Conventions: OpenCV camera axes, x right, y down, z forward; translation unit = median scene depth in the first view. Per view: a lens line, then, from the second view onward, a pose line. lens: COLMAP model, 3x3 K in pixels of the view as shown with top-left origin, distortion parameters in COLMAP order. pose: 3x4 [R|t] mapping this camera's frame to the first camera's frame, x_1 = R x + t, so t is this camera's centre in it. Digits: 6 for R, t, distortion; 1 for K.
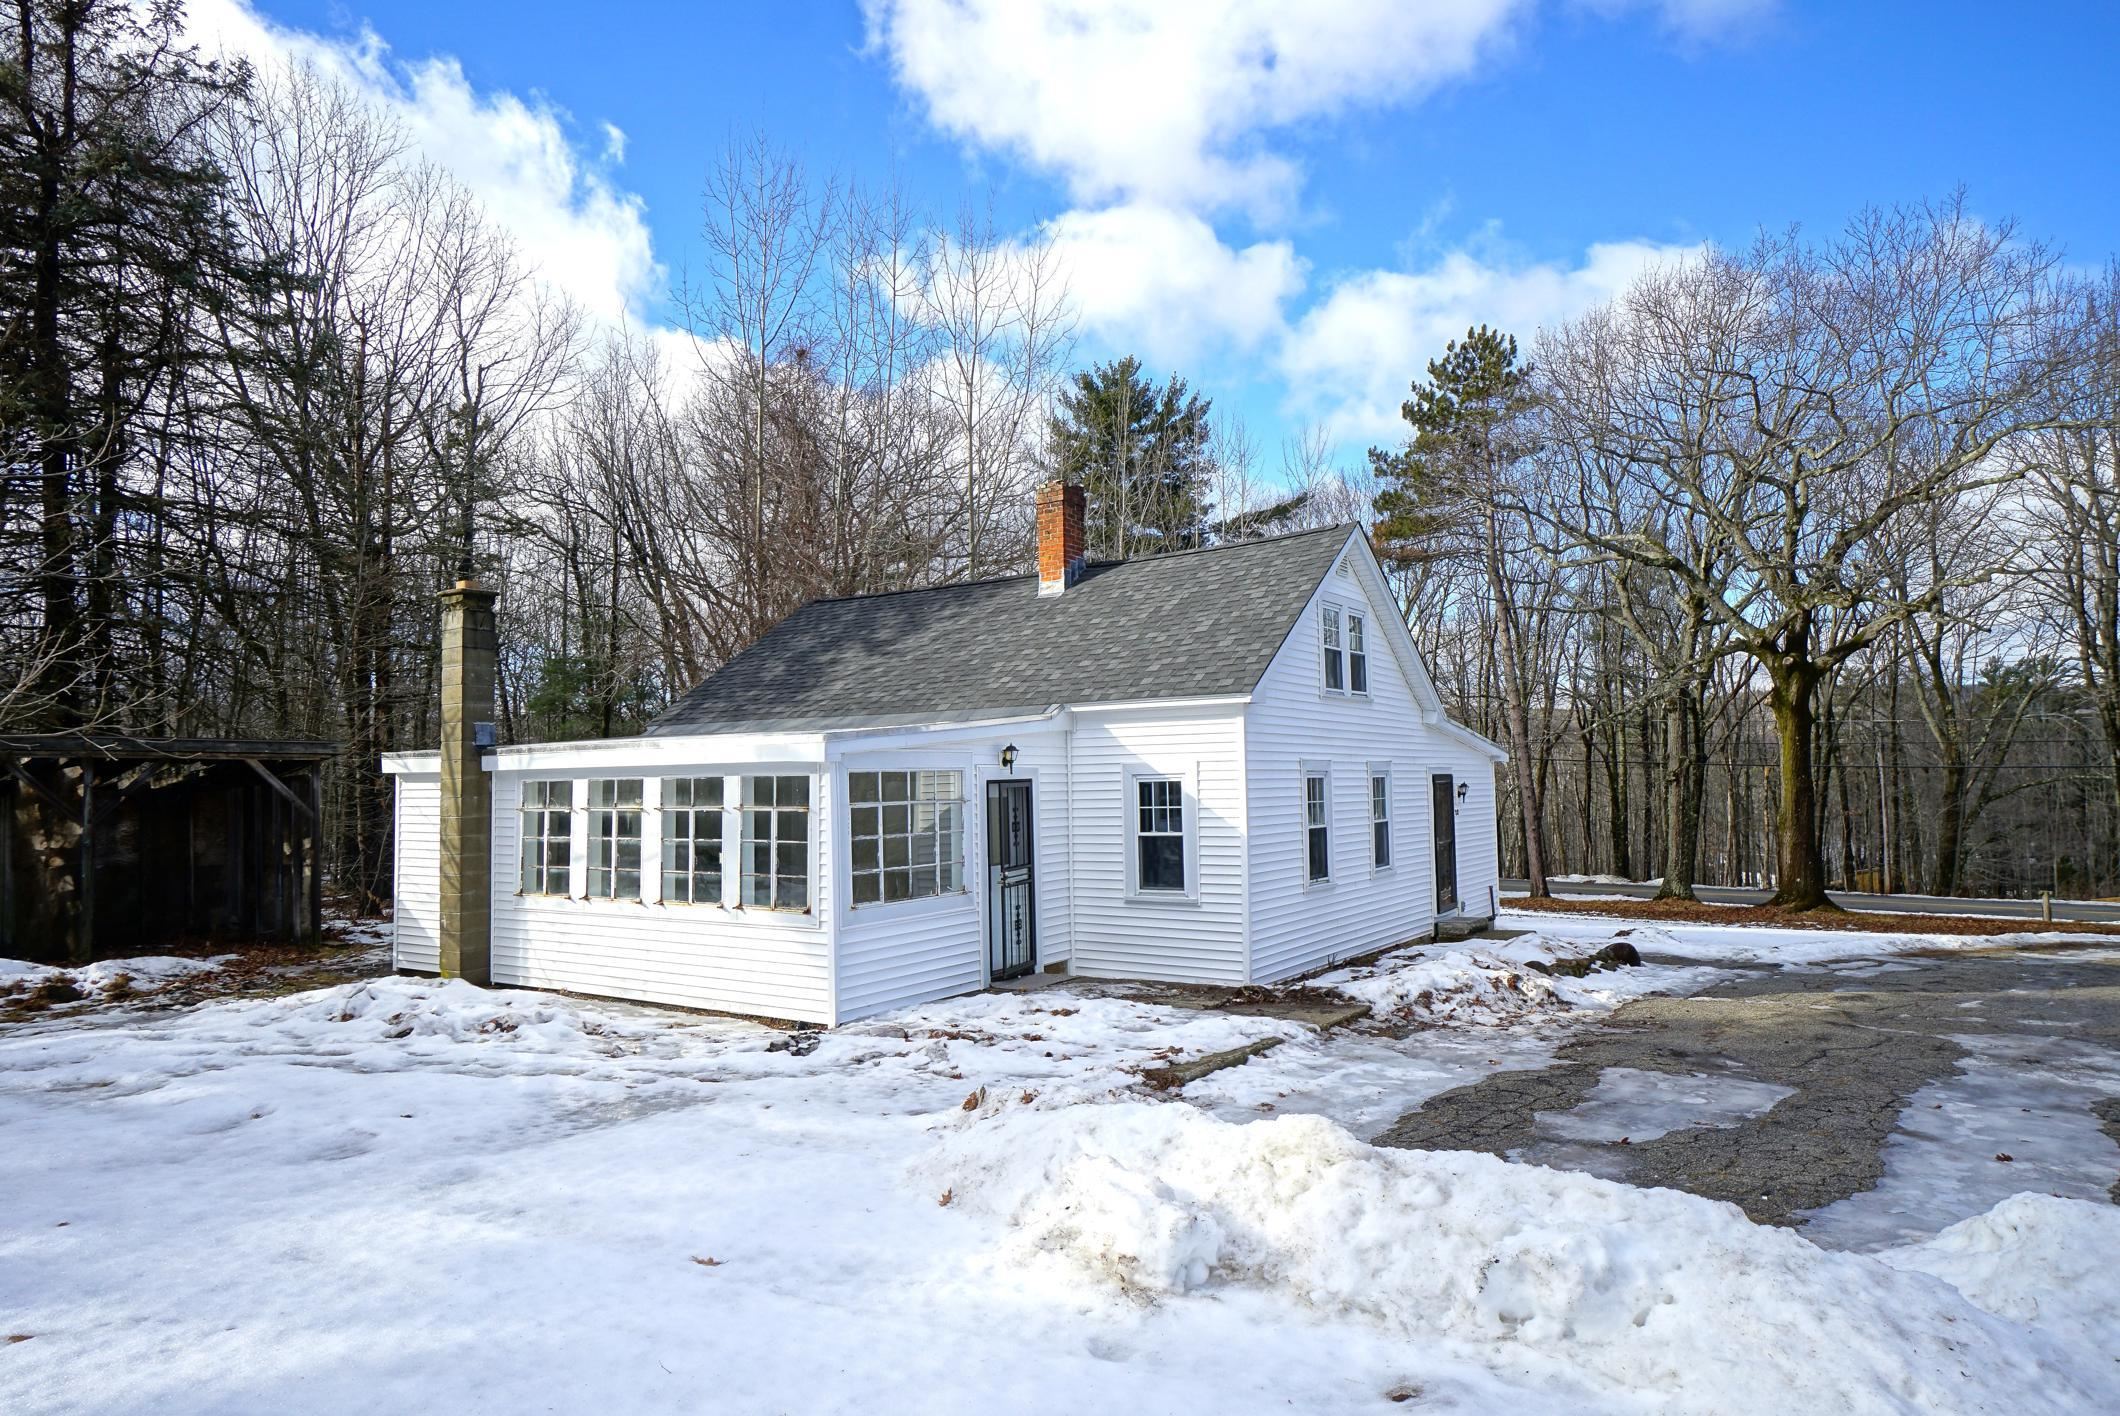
lens RADIAL K [[1243.4, 0, 1057.7], [0, 1243.4, 725.9], [0, 0, 1]] dist [-0.017604, 0.019532]
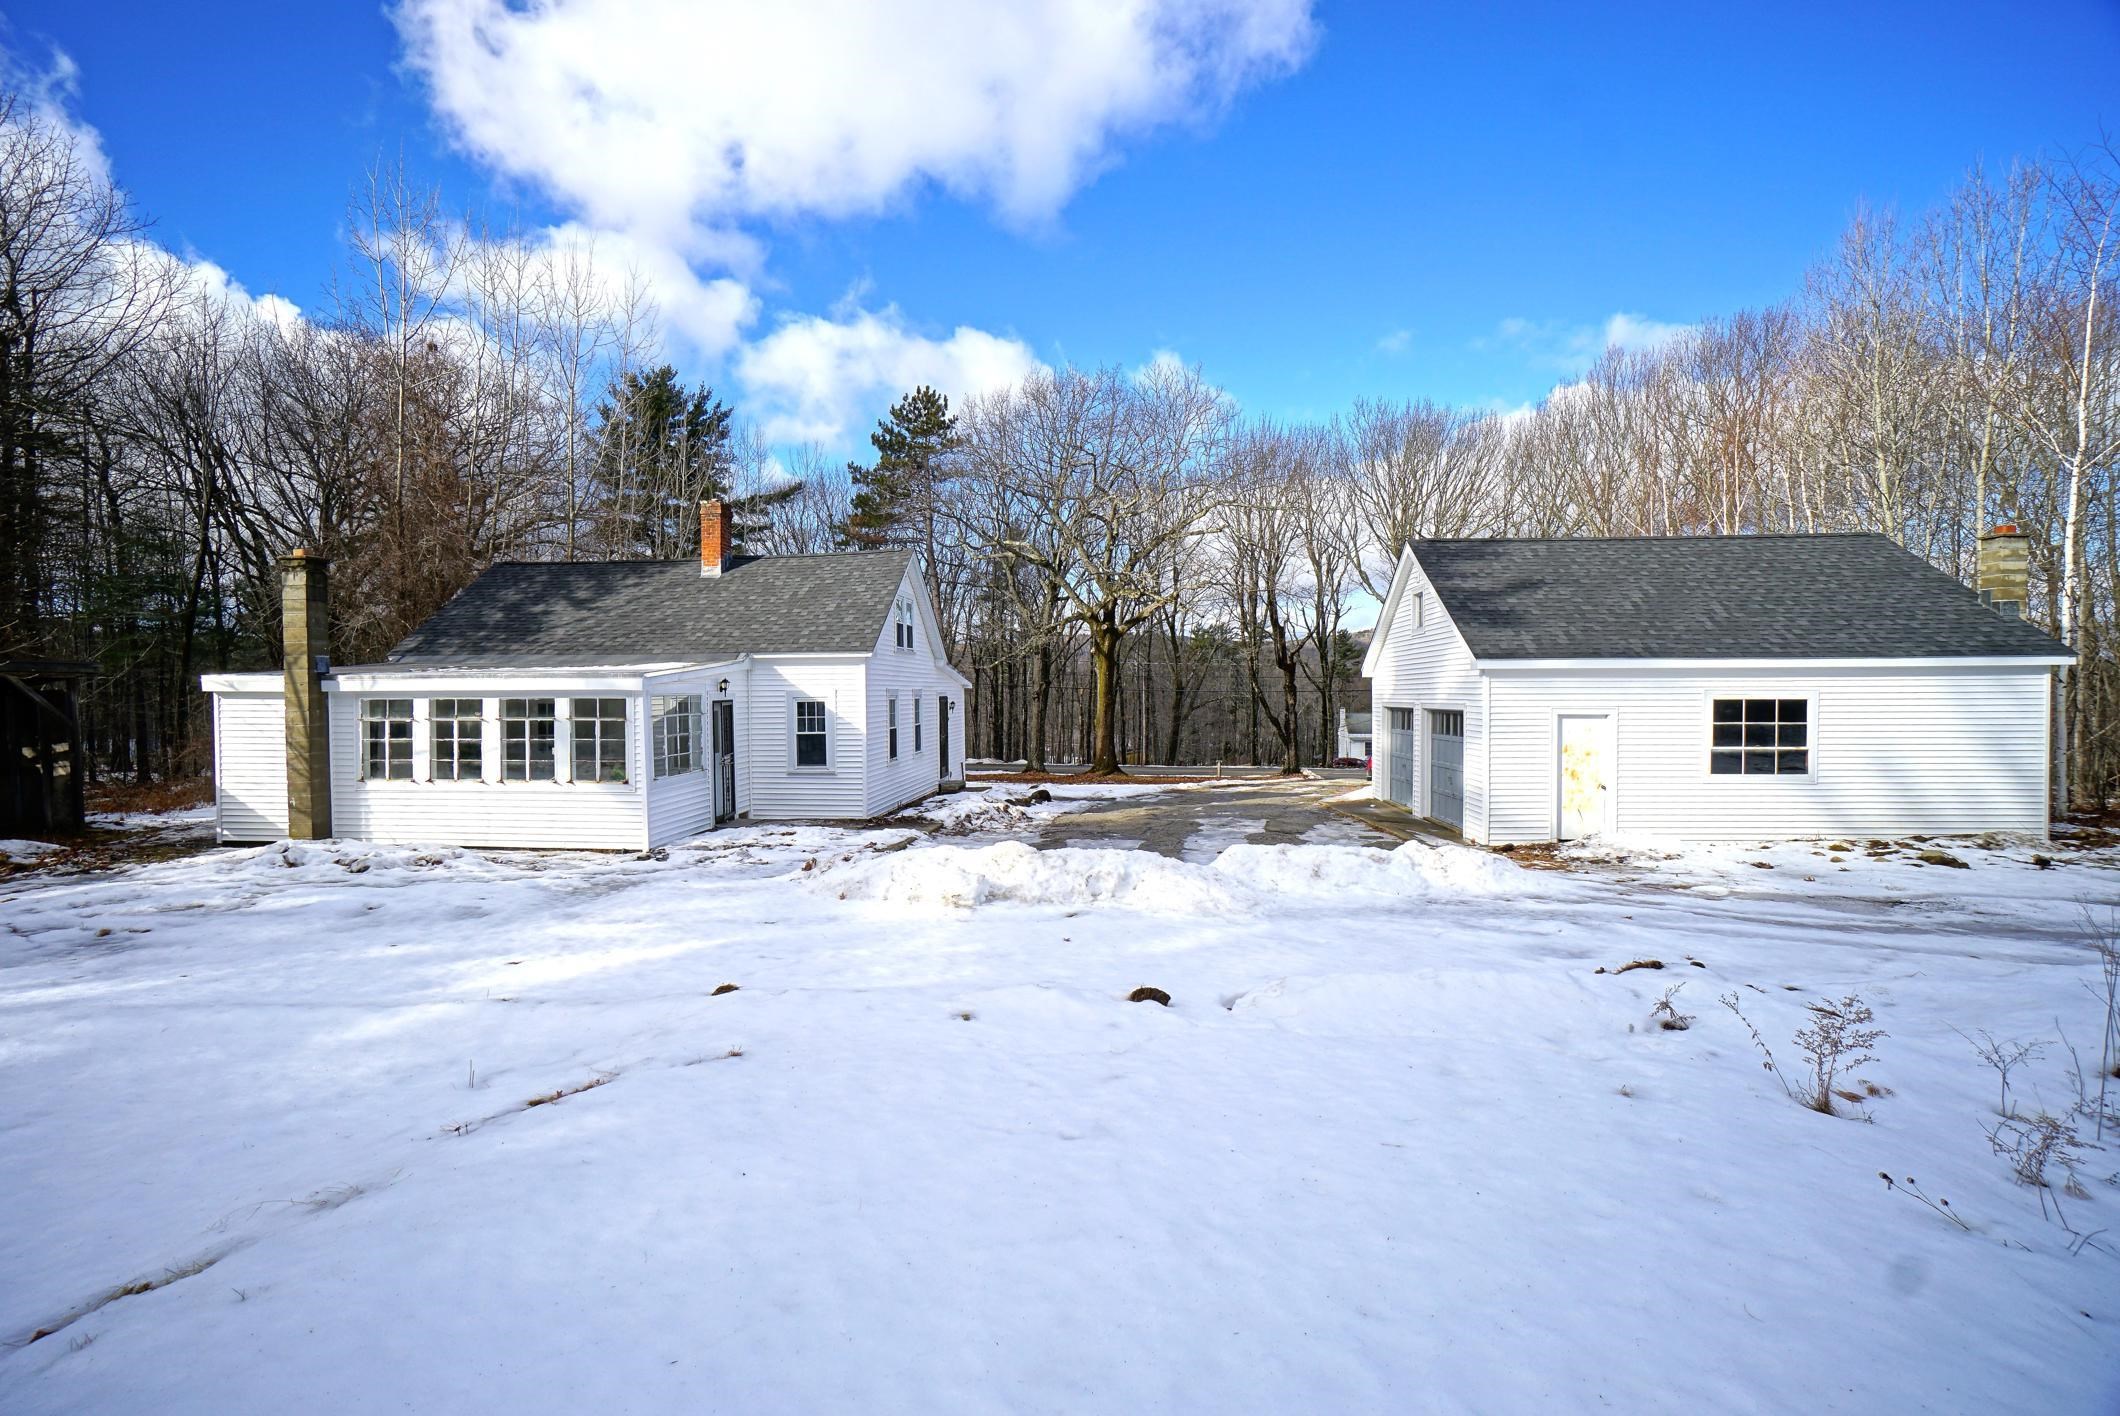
lens RADIAL K [[956.9, 0, 1049.3], [0, 956.9, 707.8], [0, 0, 1]] dist [-0.061977, 0.023445]
pose [[0.878185, 0.002404, 0.478316, -0.242986], [-0.031341, 0.998128, 0.052526, -0.023624], [-0.477294, -0.061118, 0.876616, -0.270460]]
